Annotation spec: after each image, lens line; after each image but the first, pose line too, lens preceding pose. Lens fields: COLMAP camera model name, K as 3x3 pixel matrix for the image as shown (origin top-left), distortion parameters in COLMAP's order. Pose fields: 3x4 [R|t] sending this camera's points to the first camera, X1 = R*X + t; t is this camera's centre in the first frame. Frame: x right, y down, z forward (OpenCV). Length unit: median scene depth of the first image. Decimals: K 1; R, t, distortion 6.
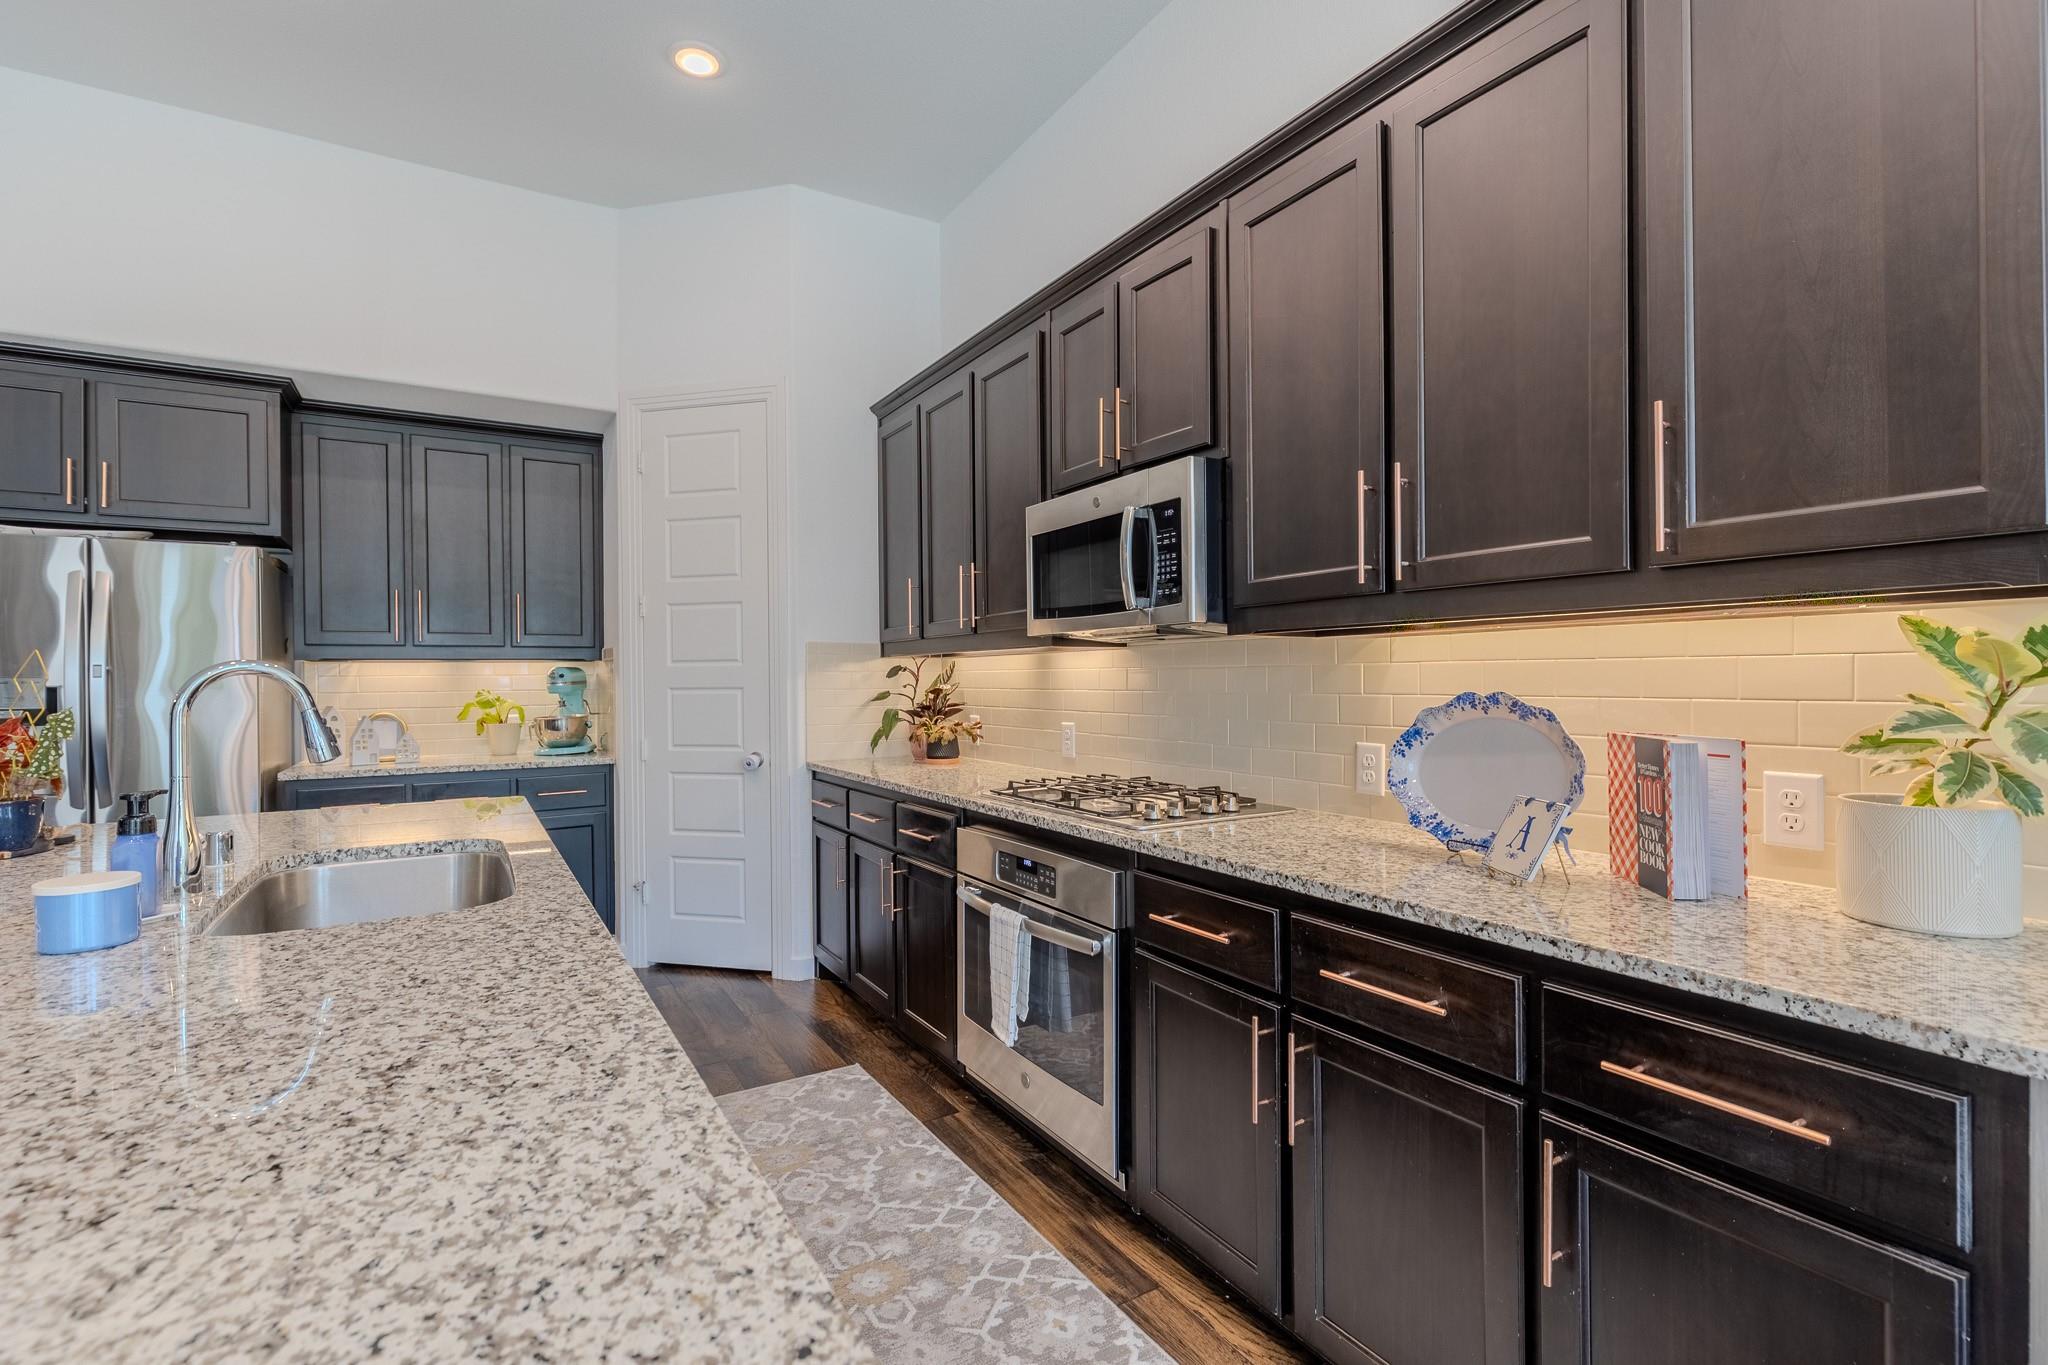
lens RADIAL K [[915.6, 0, 1013.5], [0, 915.6, 680.2], [0, 0, 1]] dist [0.001940, -0.000632]
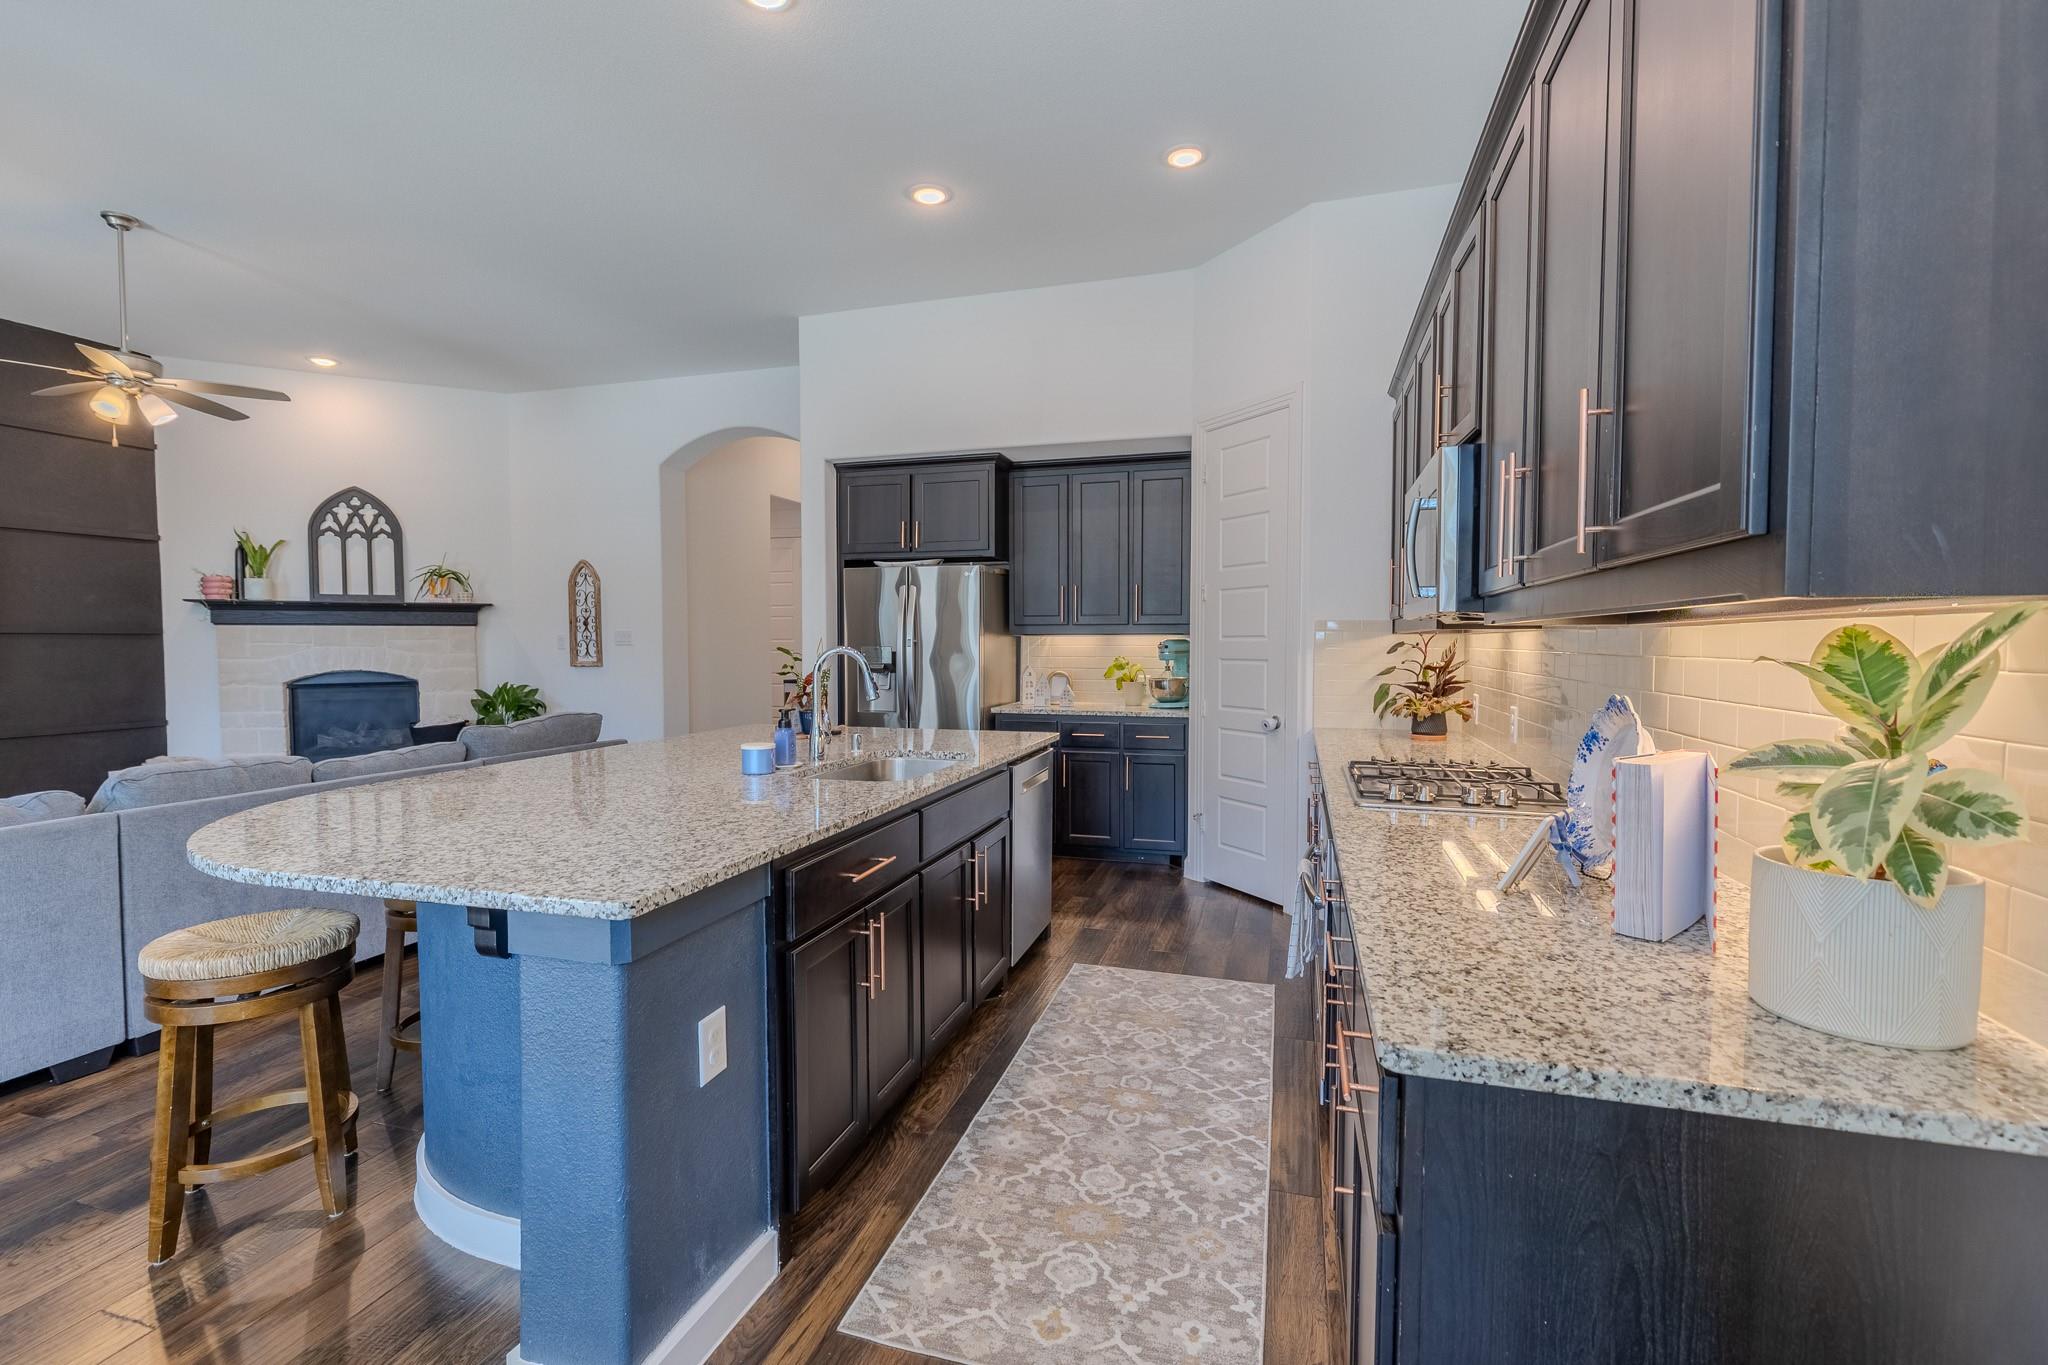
lens RADIAL K [[915.6, 0, 1014.9], [0, 915.6, 682.8], [0, 0, 1]] dist [0.001940, -0.000632]
pose [[0.668097, 0.041748, -0.742902, 0.578515], [-0.007415, 0.998749, 0.049457, -0.029307], [0.744038, -0.027534, 0.667570, -0.025985]]
